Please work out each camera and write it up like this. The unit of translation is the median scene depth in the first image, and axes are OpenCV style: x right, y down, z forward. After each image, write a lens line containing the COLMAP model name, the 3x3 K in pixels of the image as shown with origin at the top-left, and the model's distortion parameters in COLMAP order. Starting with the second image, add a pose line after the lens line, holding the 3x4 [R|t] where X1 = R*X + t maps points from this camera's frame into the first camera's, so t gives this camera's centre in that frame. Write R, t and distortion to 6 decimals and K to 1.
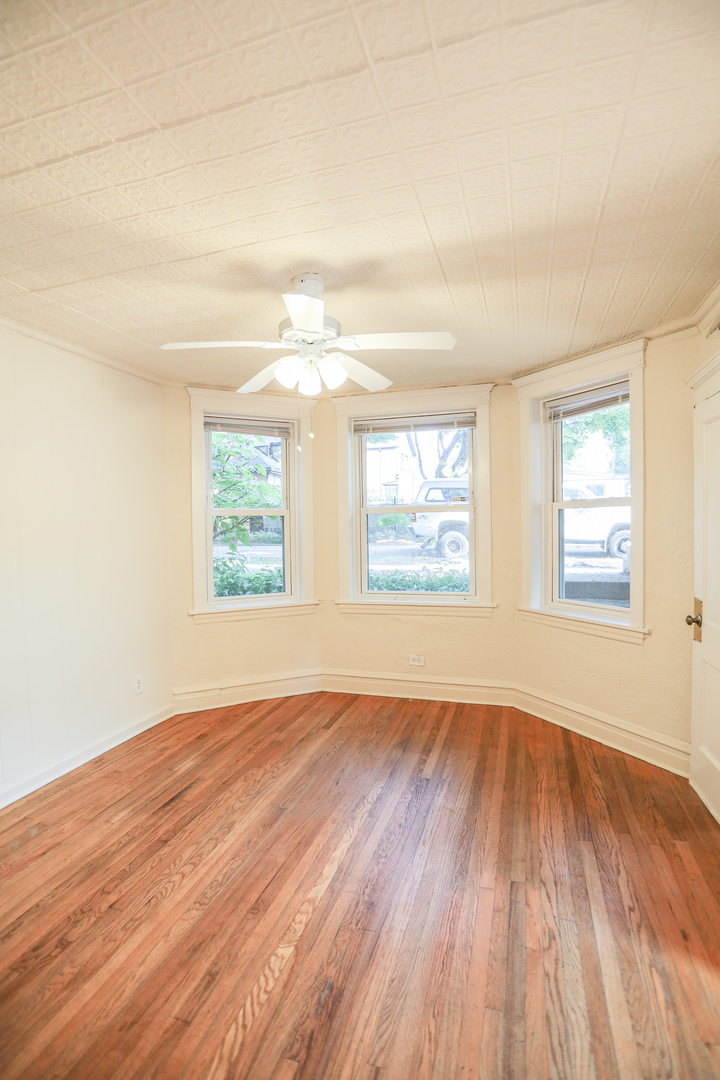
lens RADIAL K [[527.9, 0, 360.0], [0, 527.9, 540.0], [0, 0, 1]] dist [-0.075459, 0.024778]
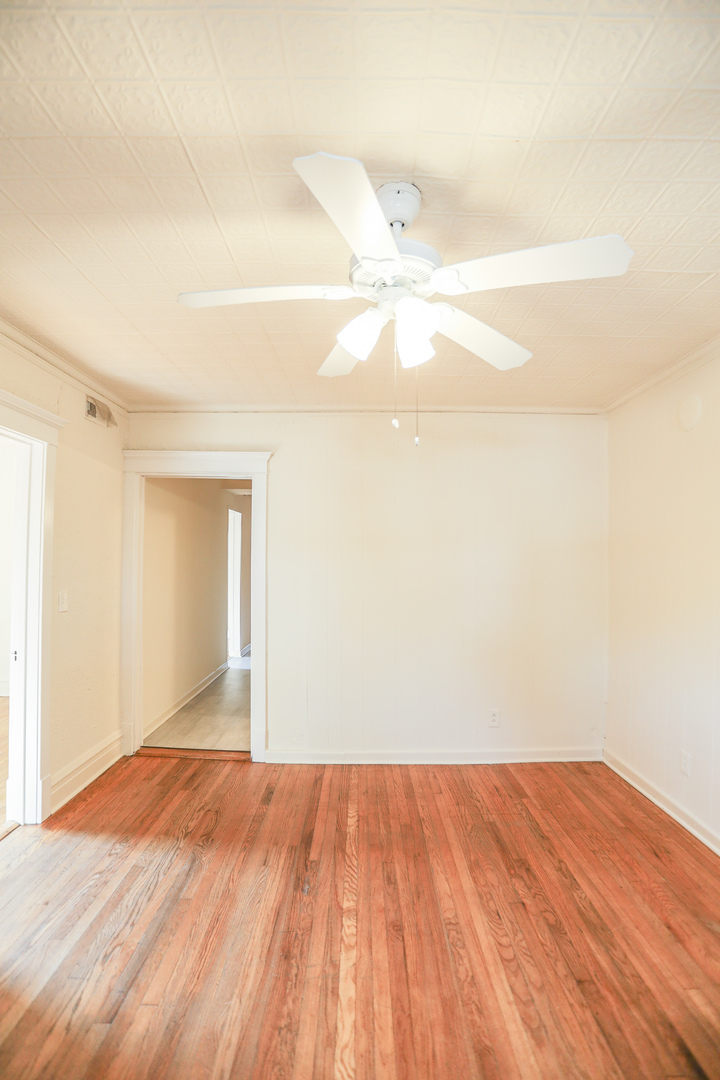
lens RADIAL K [[527.9, 0, 360.0], [0, 527.9, 540.0], [0, 0, 1]] dist [-0.075459, 0.024778]
pose [[-0.954980, -0.000858, -0.296668, 0.176491], [-0.000216, 0.999998, -0.002195, -0.062571], [0.296669, -0.002032, -0.954978, 1.989065]]
